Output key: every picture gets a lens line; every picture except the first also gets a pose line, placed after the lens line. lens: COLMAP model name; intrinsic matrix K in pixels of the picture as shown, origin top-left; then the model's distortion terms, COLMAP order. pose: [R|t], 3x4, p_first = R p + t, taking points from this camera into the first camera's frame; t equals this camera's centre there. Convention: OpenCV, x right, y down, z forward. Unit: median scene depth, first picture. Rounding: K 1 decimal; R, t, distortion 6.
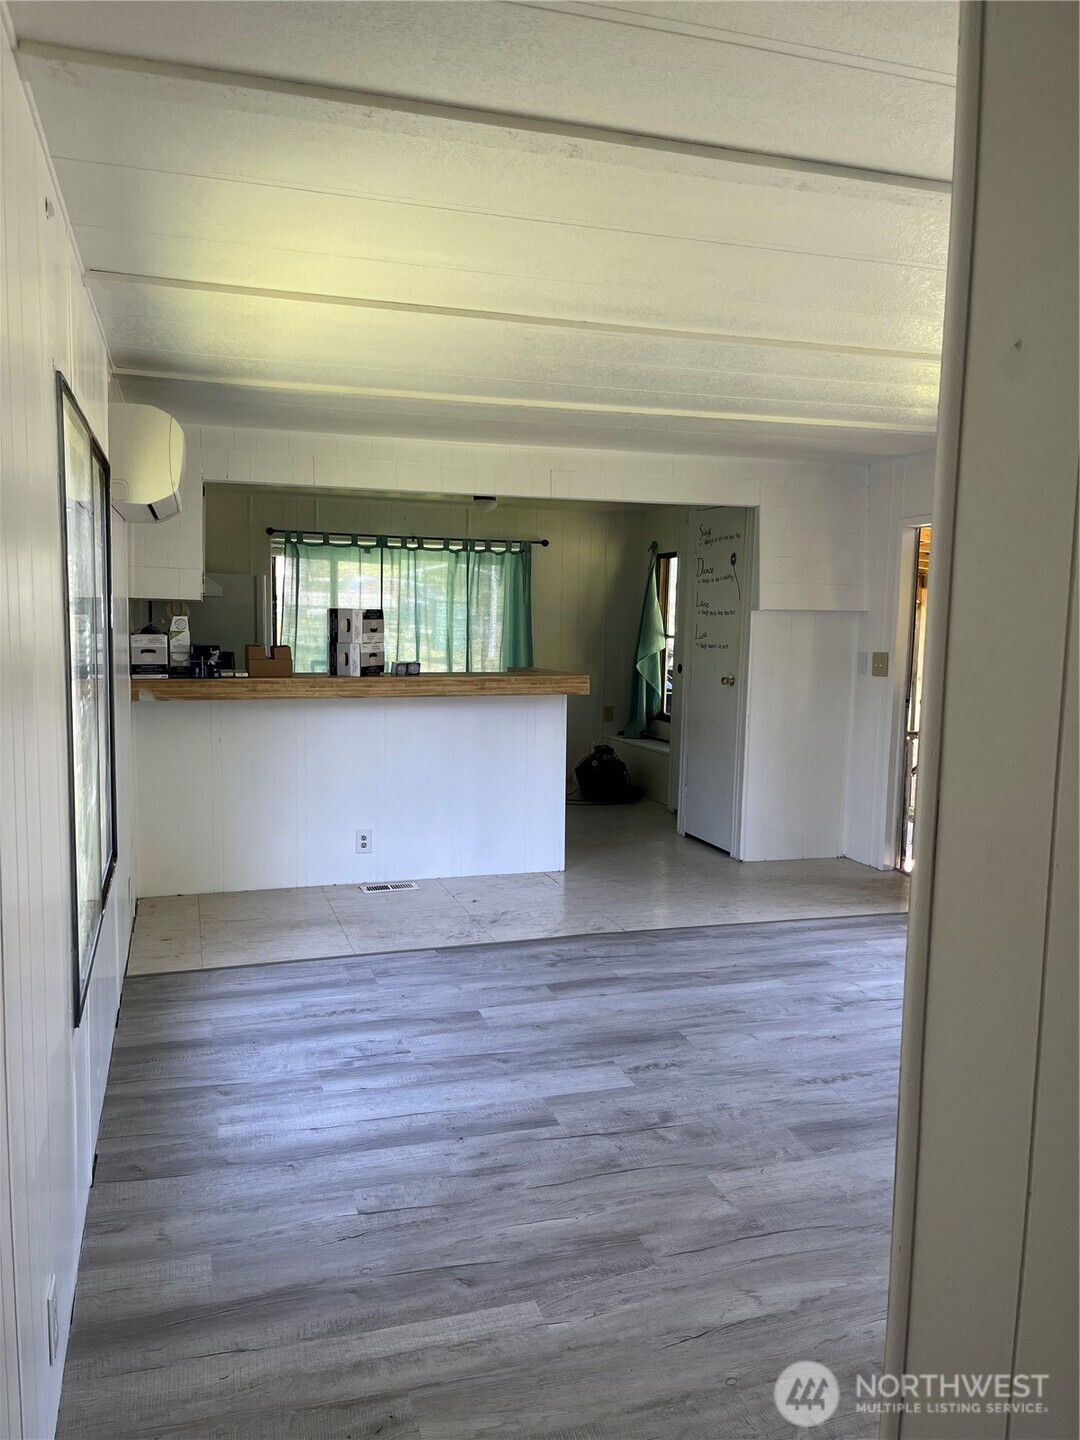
lens RADIAL K [[1097.3, 0, 537.5], [0, 1097.3, 711.3], [0, 0, 1]] dist [0.041936, -0.054712]
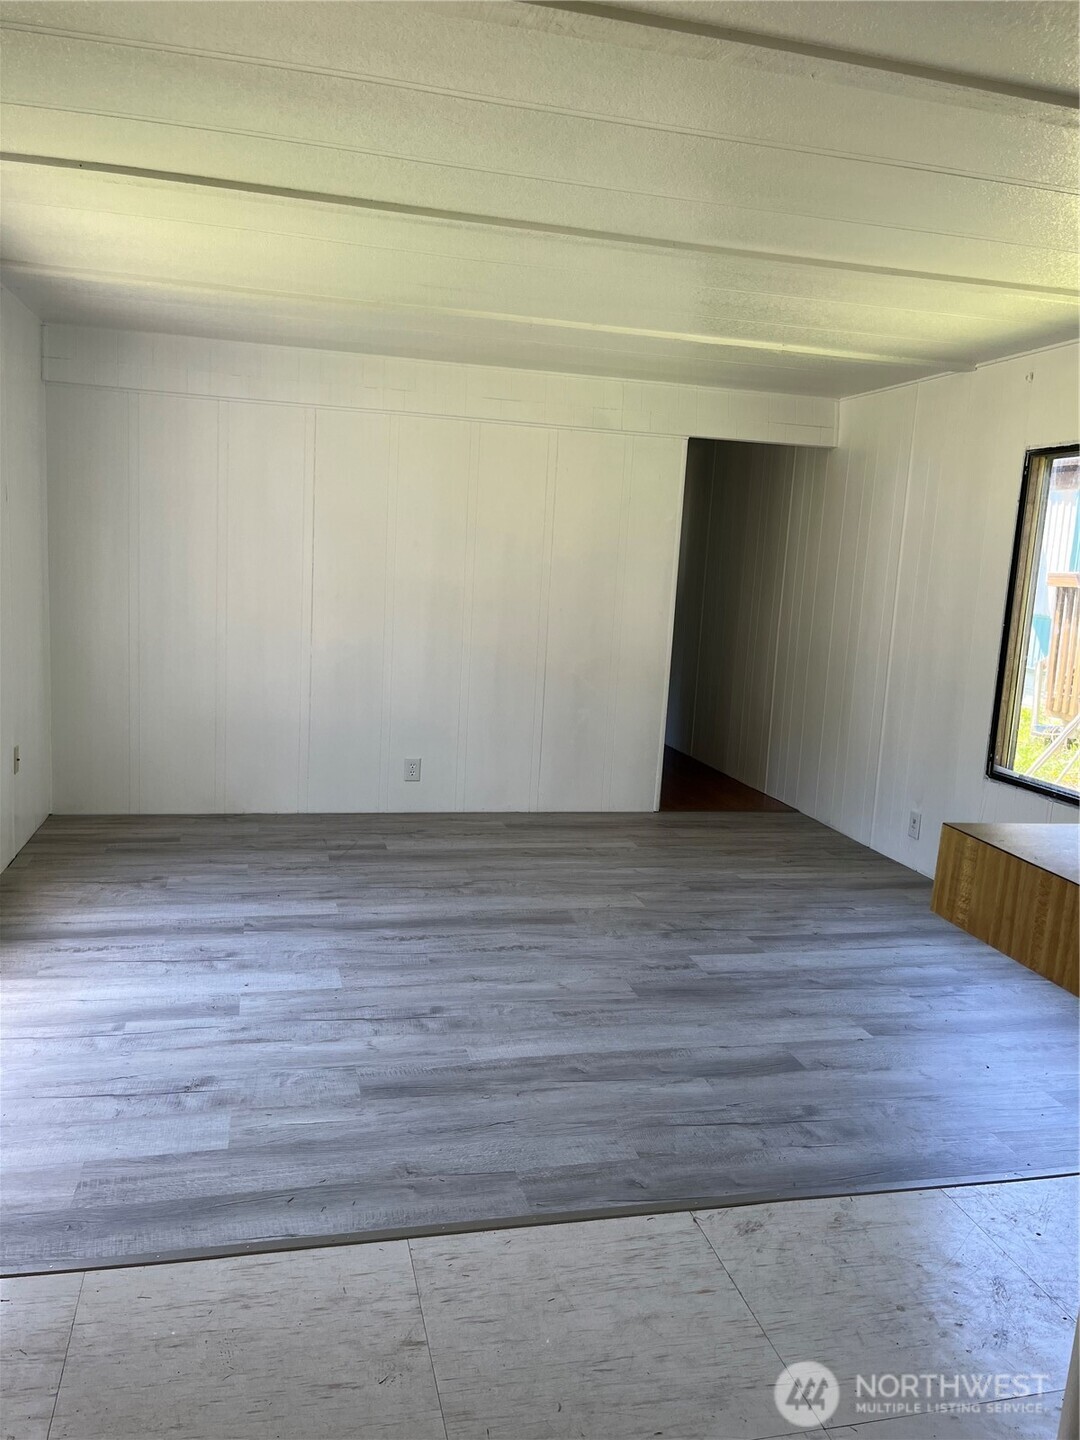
lens RADIAL K [[1097.3, 0, 528.1], [0, 1097.3, 719.6], [0, 0, 1]] dist [0.041936, -0.054712]
pose [[-0.994456, -0.080252, 0.067953, 0.163311], [-0.061488, 0.967987, 0.243352, -0.143607], [-0.085308, 0.237824, -0.967555, 1.716544]]
